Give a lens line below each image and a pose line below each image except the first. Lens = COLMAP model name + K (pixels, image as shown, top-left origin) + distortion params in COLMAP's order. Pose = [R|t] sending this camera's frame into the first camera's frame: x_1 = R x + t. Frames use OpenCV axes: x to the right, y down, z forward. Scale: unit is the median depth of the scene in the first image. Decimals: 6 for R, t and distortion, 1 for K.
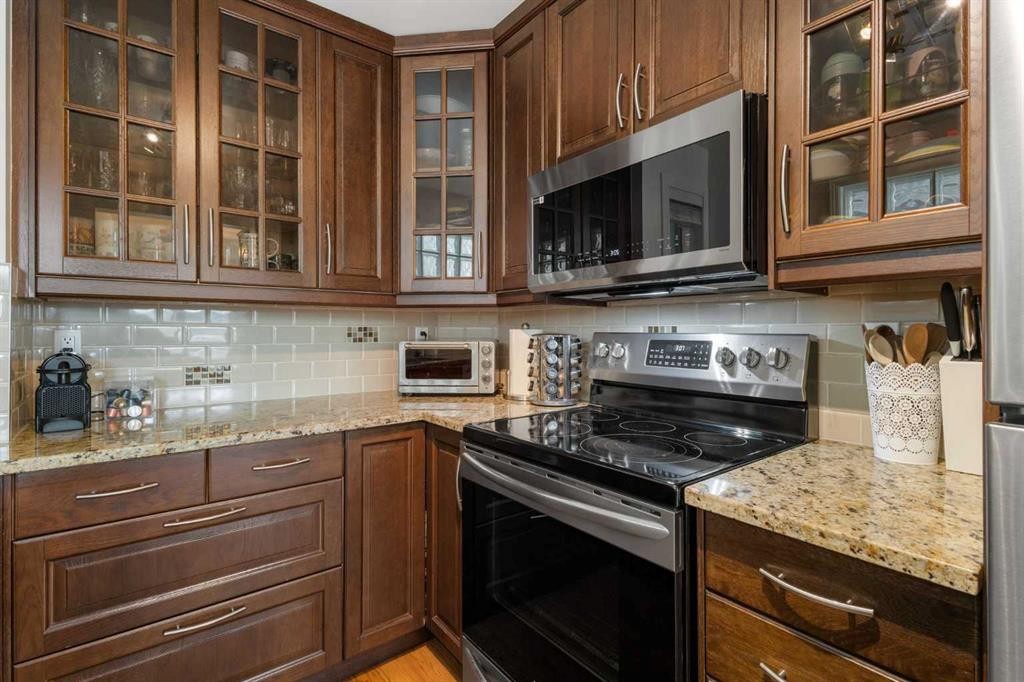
lens RADIAL K [[472.7, 0, 515.6], [0, 472.7, 335.6], [0, 0, 1]] dist [-0.001913, -0.000598]
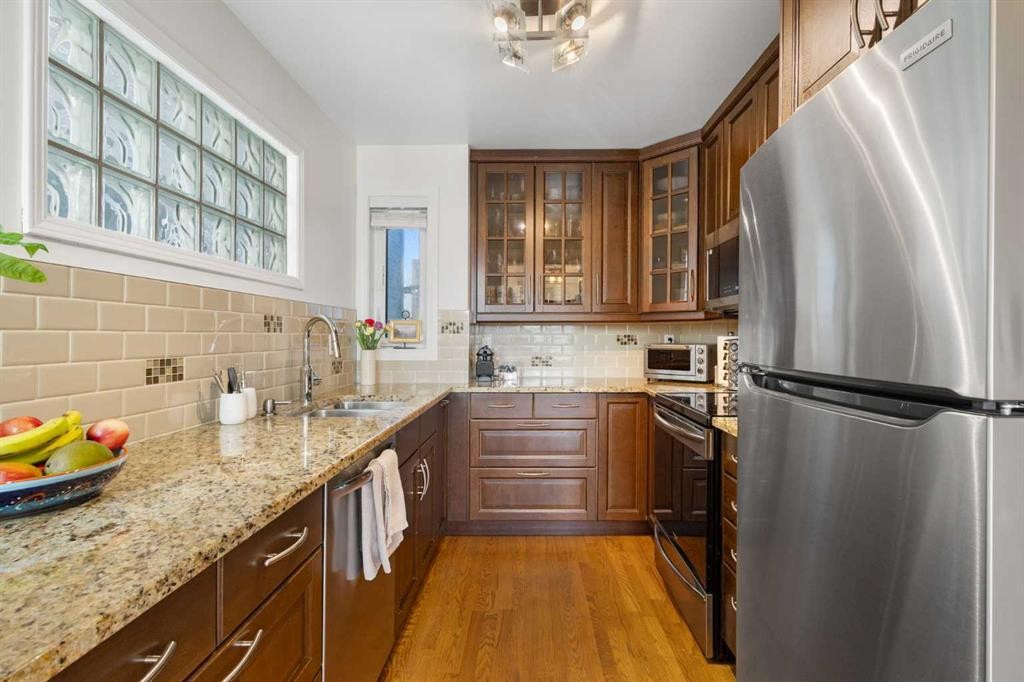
lens RADIAL K [[472.7, 0, 515.6], [0, 472.7, 335.6], [0, 0, 1]] dist [-0.001913, -0.000598]
pose [[0.766038, -0.000639, -0.642795, 0.454815], [-0.006476, 0.999941, -0.008712, 0.000546], [0.642763, 0.010837, 0.765989, -0.477964]]
